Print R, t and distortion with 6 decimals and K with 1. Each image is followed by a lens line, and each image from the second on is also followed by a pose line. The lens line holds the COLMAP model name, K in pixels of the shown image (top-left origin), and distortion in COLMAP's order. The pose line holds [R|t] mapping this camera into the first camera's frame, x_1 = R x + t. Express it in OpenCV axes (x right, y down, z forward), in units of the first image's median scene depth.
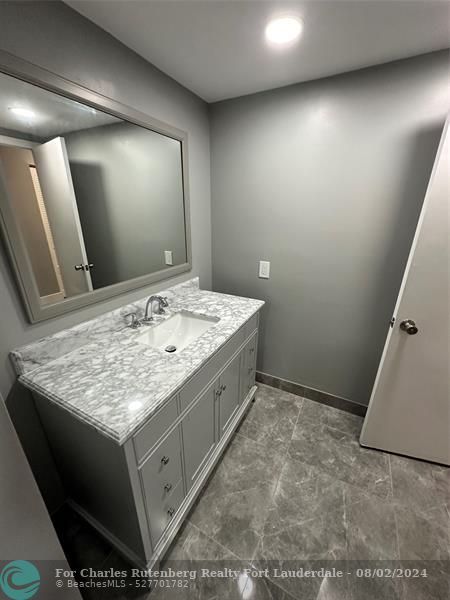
lens RADIAL K [[239.3, 0, 224.6], [0, 239.3, 300.4], [0, 0, 1]] dist [-0.001244, -0.000382]
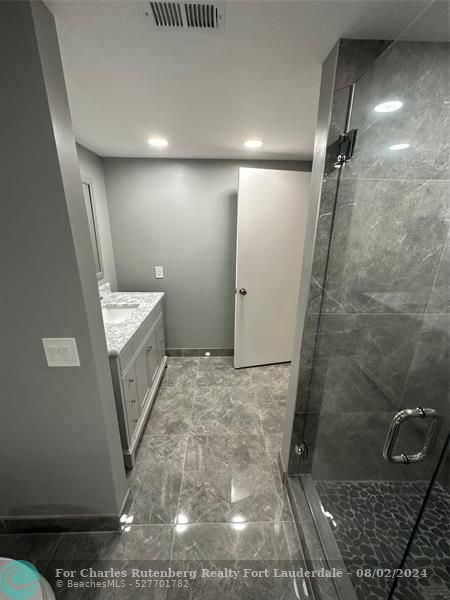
lens RADIAL K [[239.3, 0, 224.0], [0, 239.3, 298.9], [0, 0, 1]] dist [-0.001244, -0.000382]
pose [[0.866822, -0.138827, 0.478902, -0.243269], [0.168423, 0.985529, -0.019158, 0.143175], [-0.469312, 0.097264, 0.877659, -0.503405]]
